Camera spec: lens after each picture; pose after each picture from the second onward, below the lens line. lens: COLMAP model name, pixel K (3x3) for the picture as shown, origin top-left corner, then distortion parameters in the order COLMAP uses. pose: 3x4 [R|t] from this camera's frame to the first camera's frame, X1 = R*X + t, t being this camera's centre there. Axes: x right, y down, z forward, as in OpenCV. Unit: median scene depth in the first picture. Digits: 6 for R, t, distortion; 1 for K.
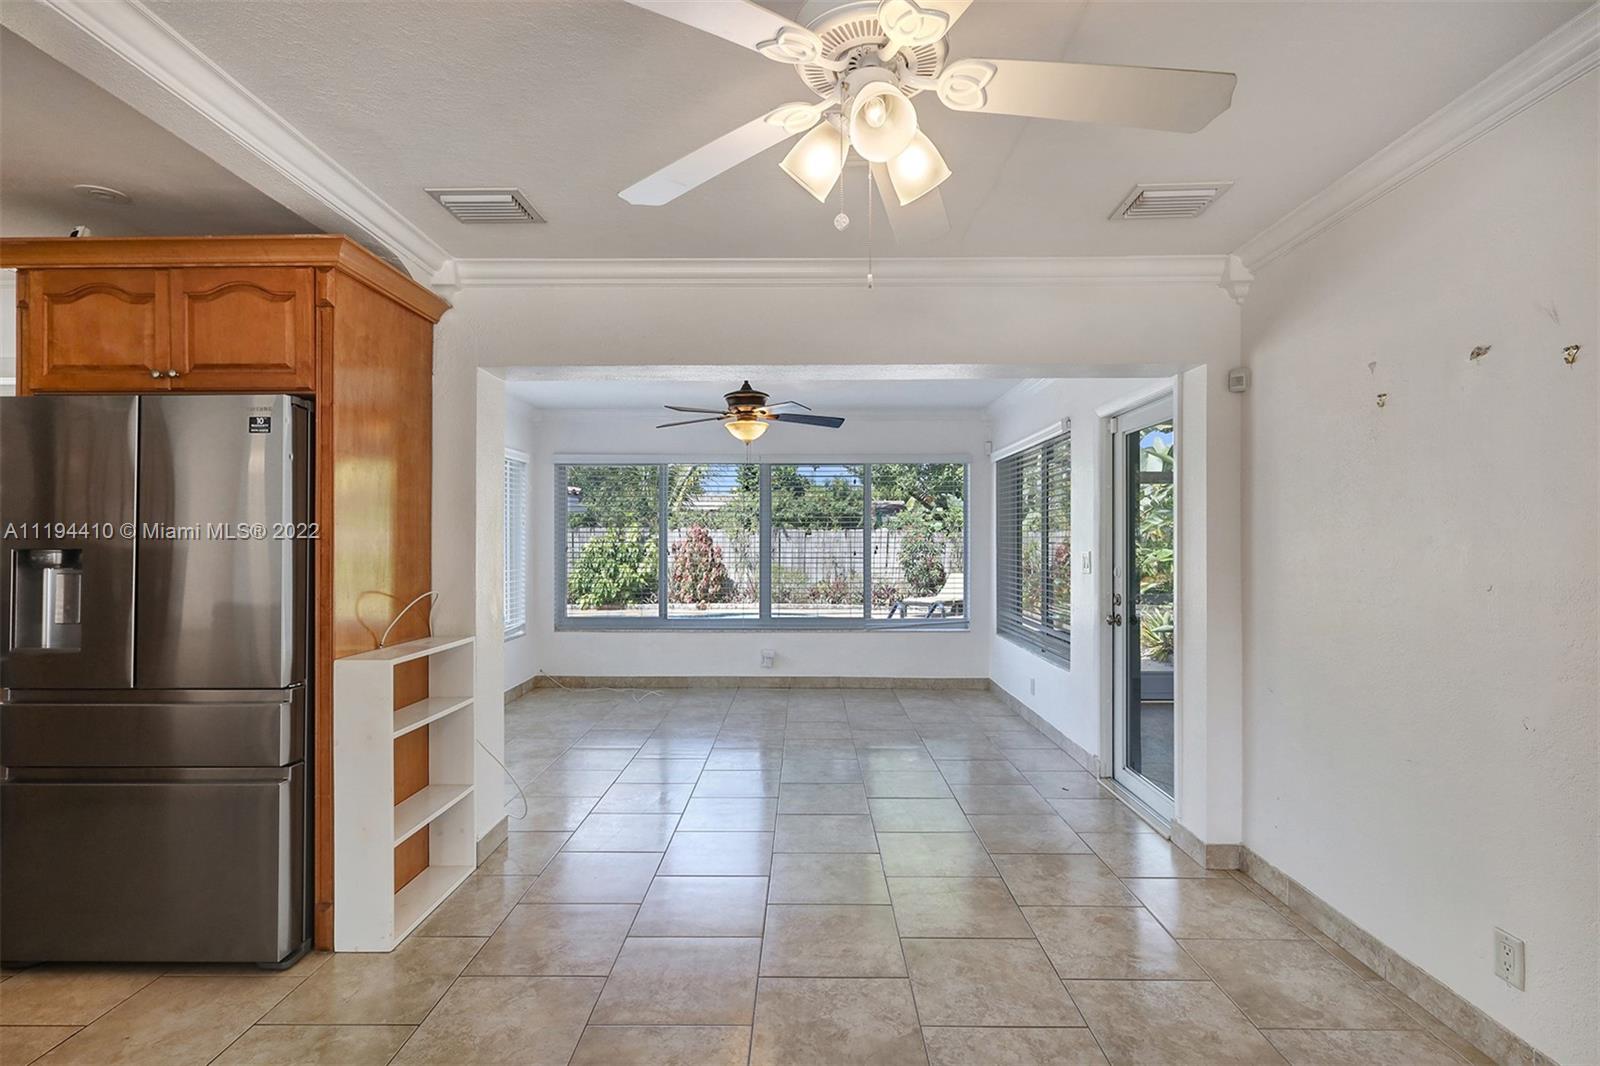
lens RADIAL K [[749.9, 0, 802.0], [0, 749.9, 536.5], [0, 0, 1]] dist [0.001460, 0.000644]
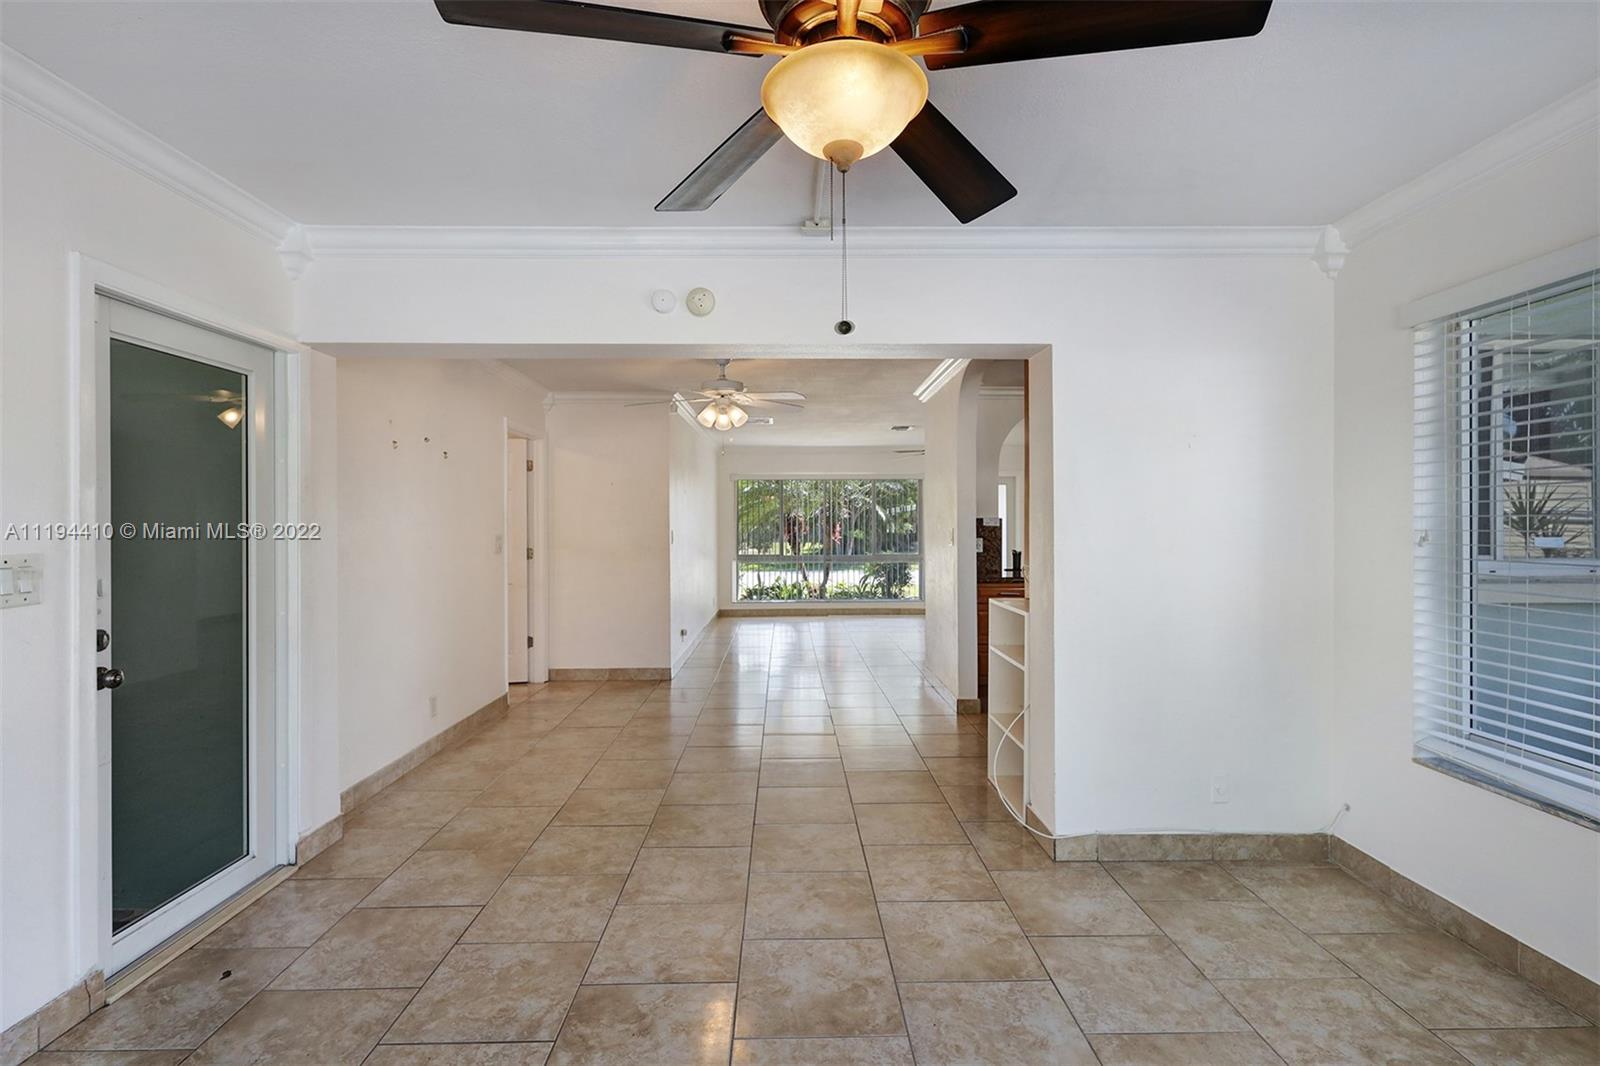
lens RADIAL K [[741.9, 0, 798.8], [0, 741.9, 526.3], [0, 0, 1]] dist [0.000121, 0.000659]
pose [[-0.999620, 0.003842, -0.027311, -0.058762], [0.003886, 0.999991, -0.001554, 0.006436], [0.027305, -0.001659, -0.999626, 1.524218]]
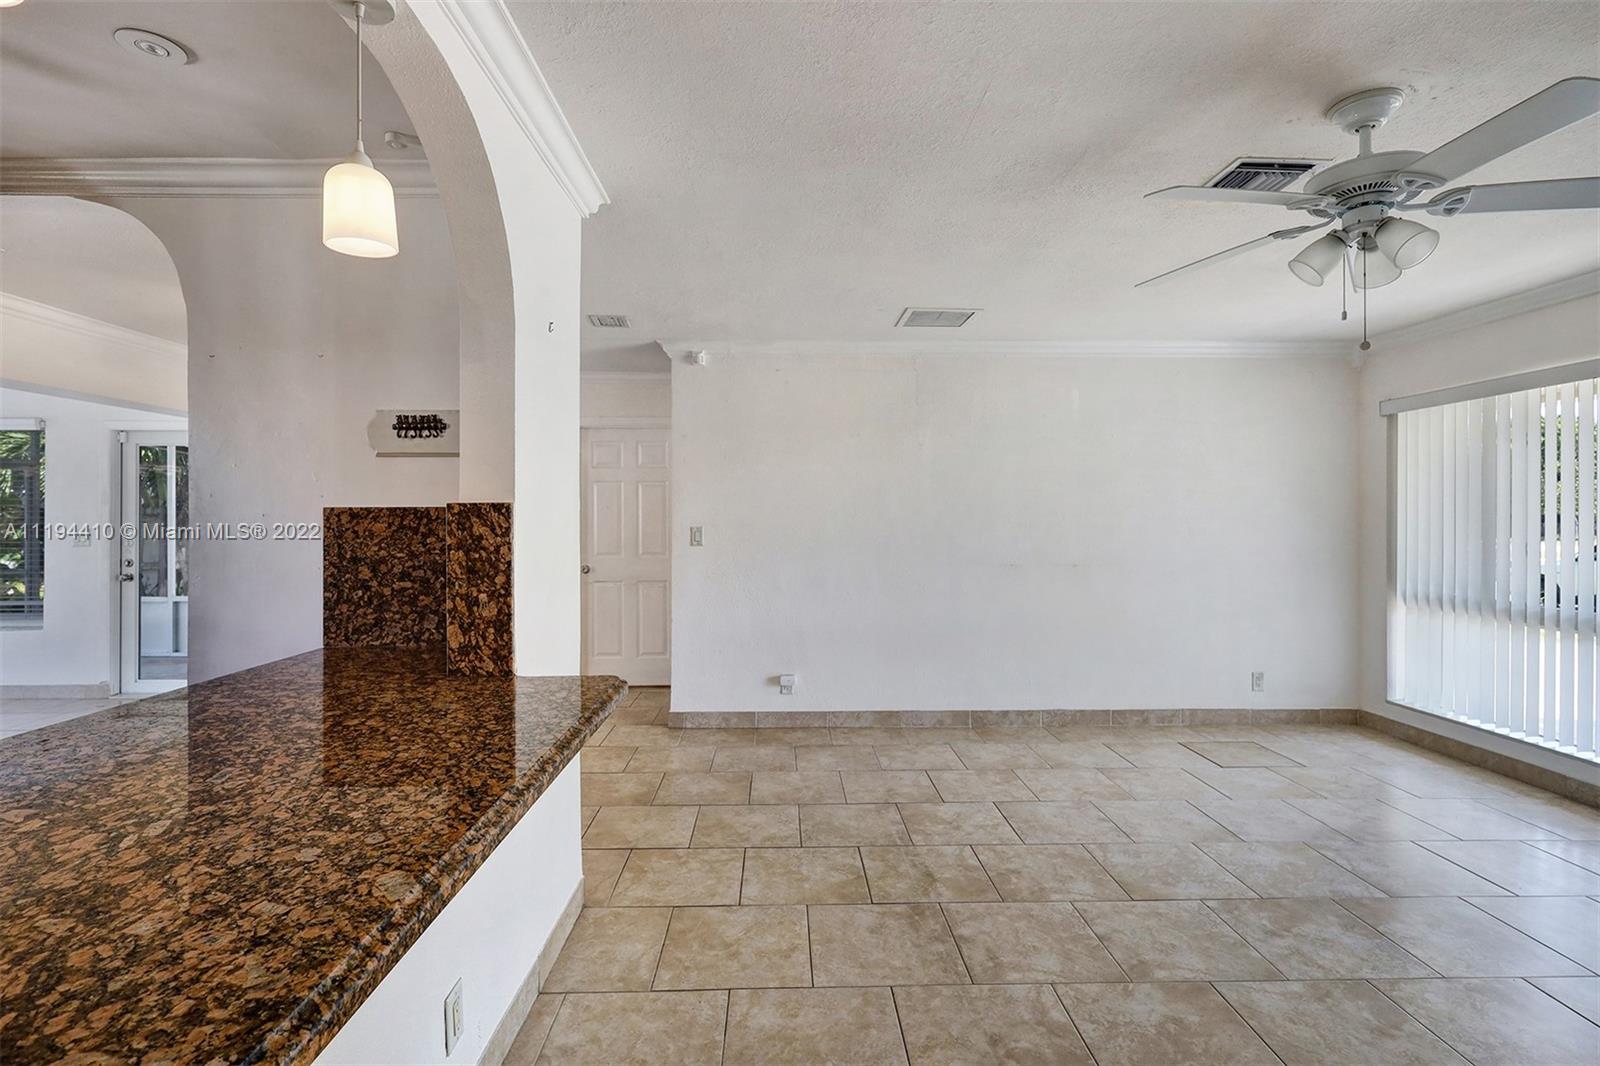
lens RADIAL K [[749.4, 0, 796.0], [0, 749.4, 514.3], [0, 0, 1]] dist [-0.000023, 0.001488]
pose [[-0.032638, 0.004785, 0.999456, -1.004515], [-0.001748, 0.999987, -0.004845, -0.001765], [-0.999466, -0.001905, -0.032629, -0.193214]]
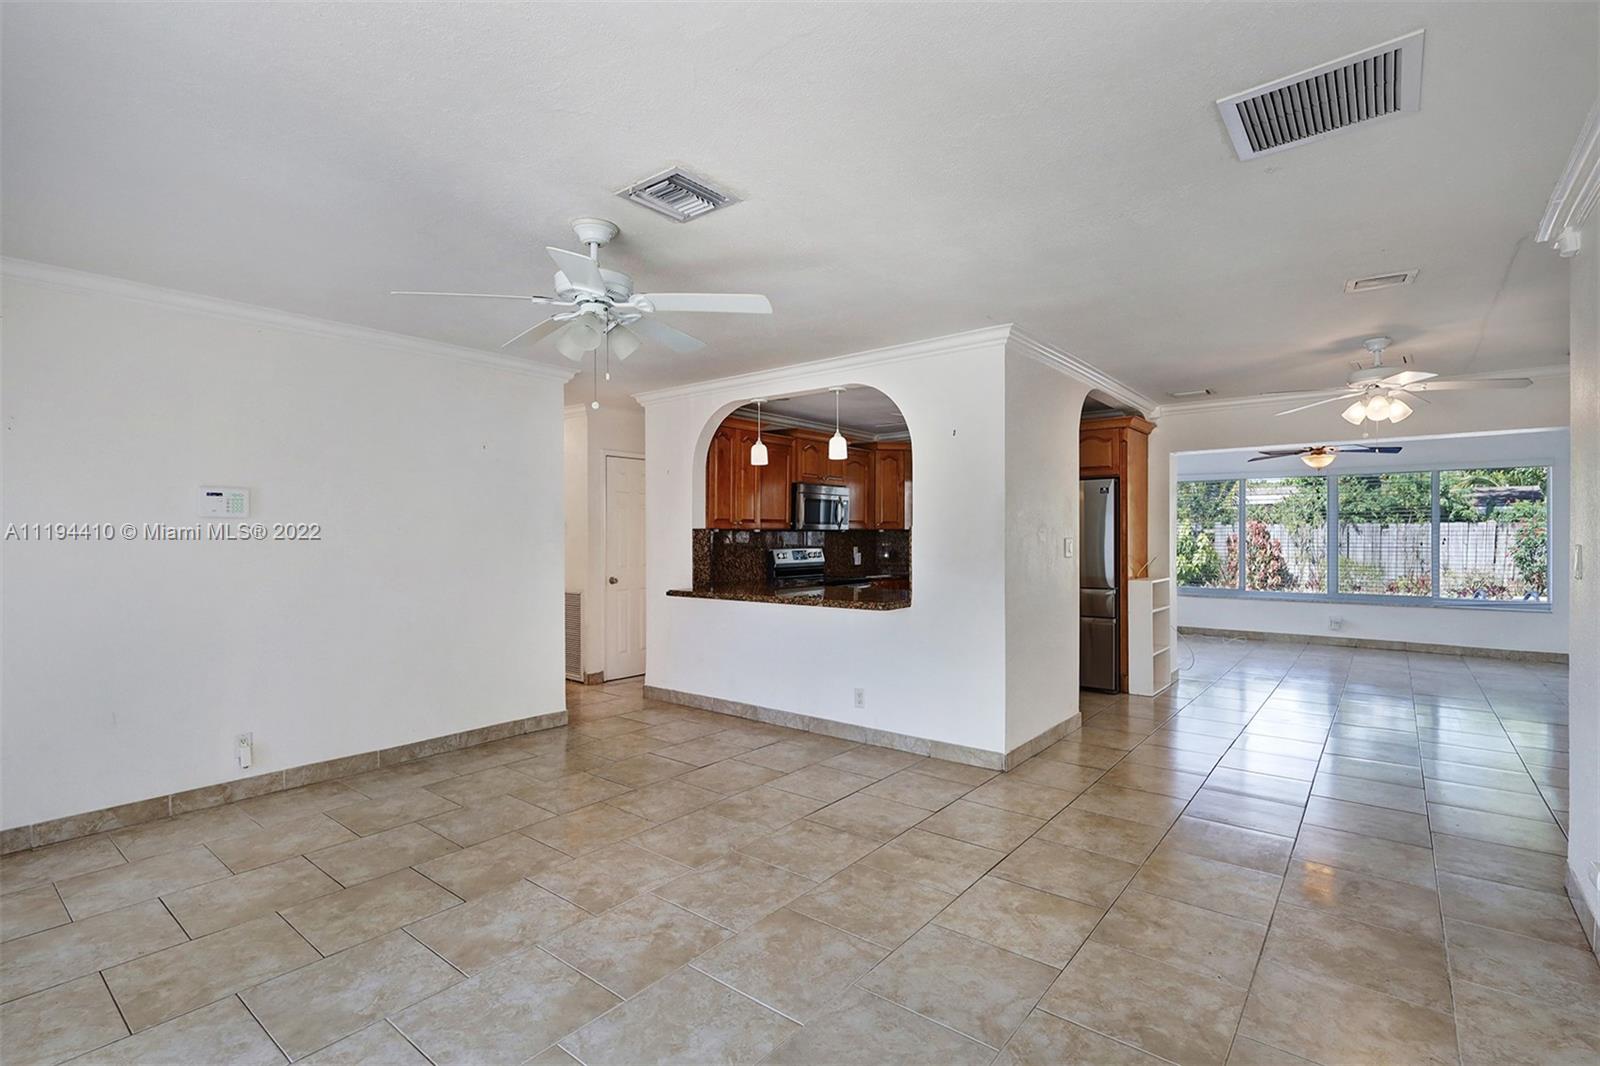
lens RADIAL K [[744.6, 0, 797.7], [0, 744.6, 534.5], [0, 0, 1]] dist [0.000343, 0.001244]
pose [[0.785054, -0.002055, -0.619424, 0.038793], [0.004408, 0.999988, 0.002268, -0.000920], [0.619411, -0.004511, 0.785054, -1.001541]]
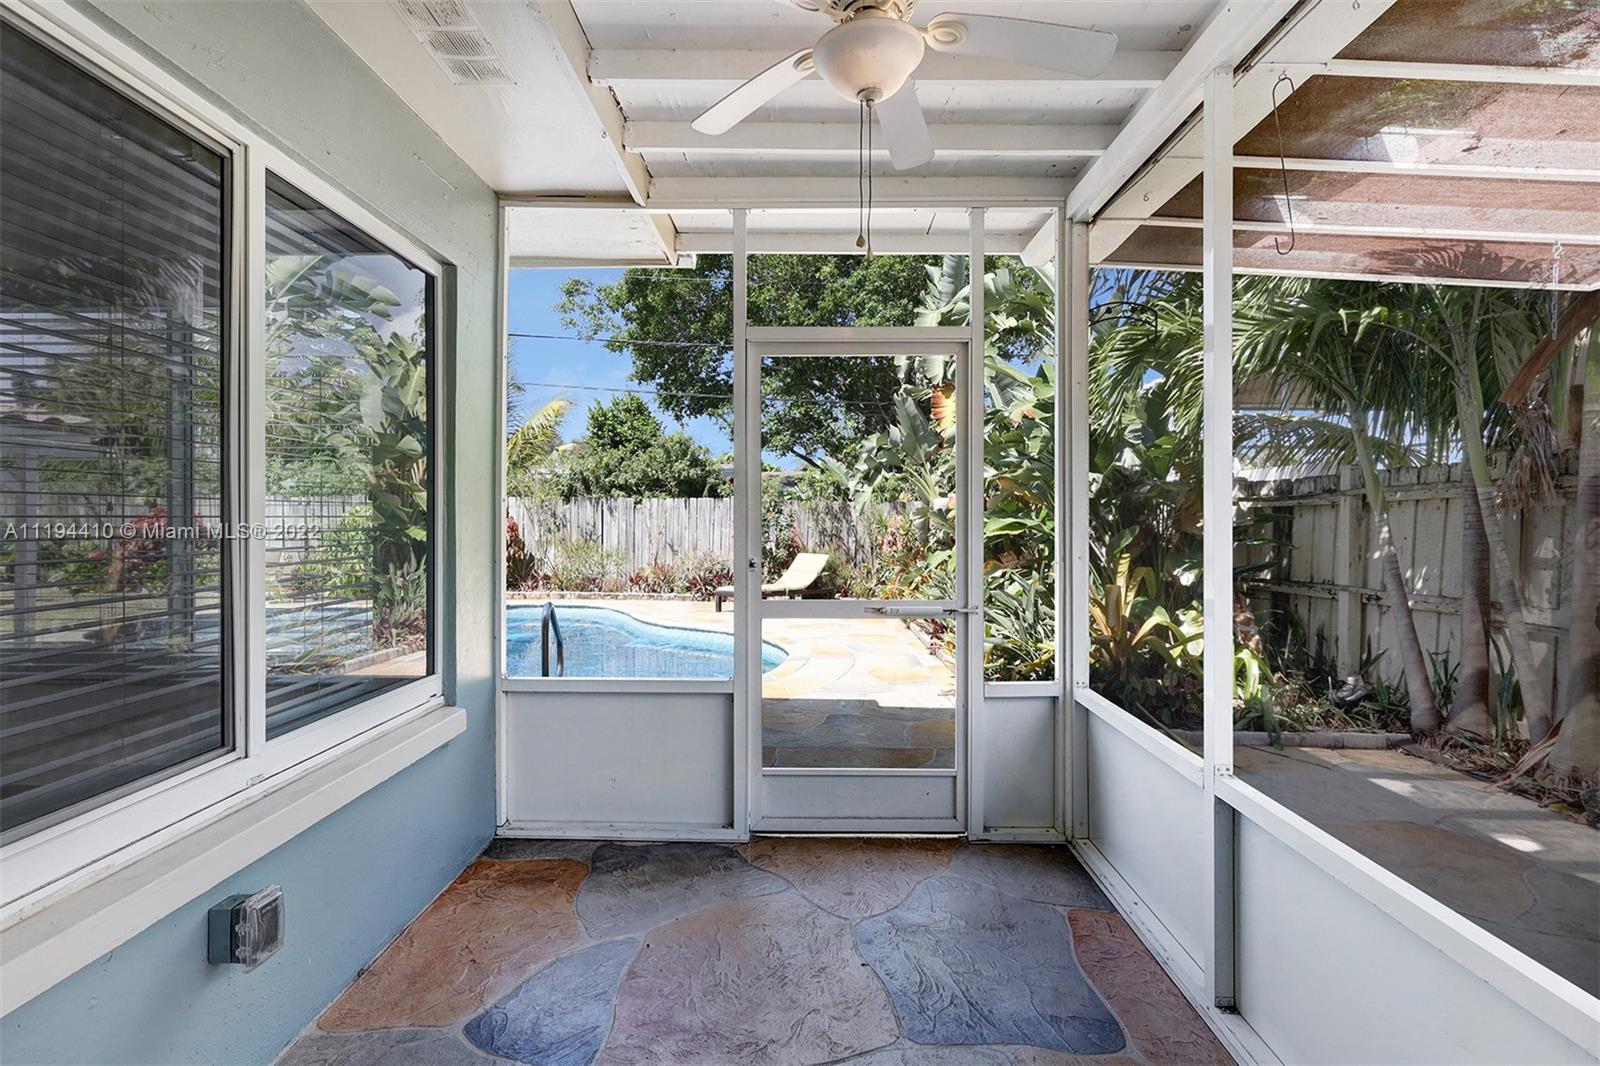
lens RADIAL K [[746.2, 0, 802.5], [0, 746.2, 530.2], [0, 0, 1]] dist [0.001979, 0.000263]
pose [[0.999997, 0.001945, -0.001379, 0.774895], [-0.001928, 0.999927, 0.011957, 0.064223], [0.001403, -0.011954, 0.999928, 0.920349]]
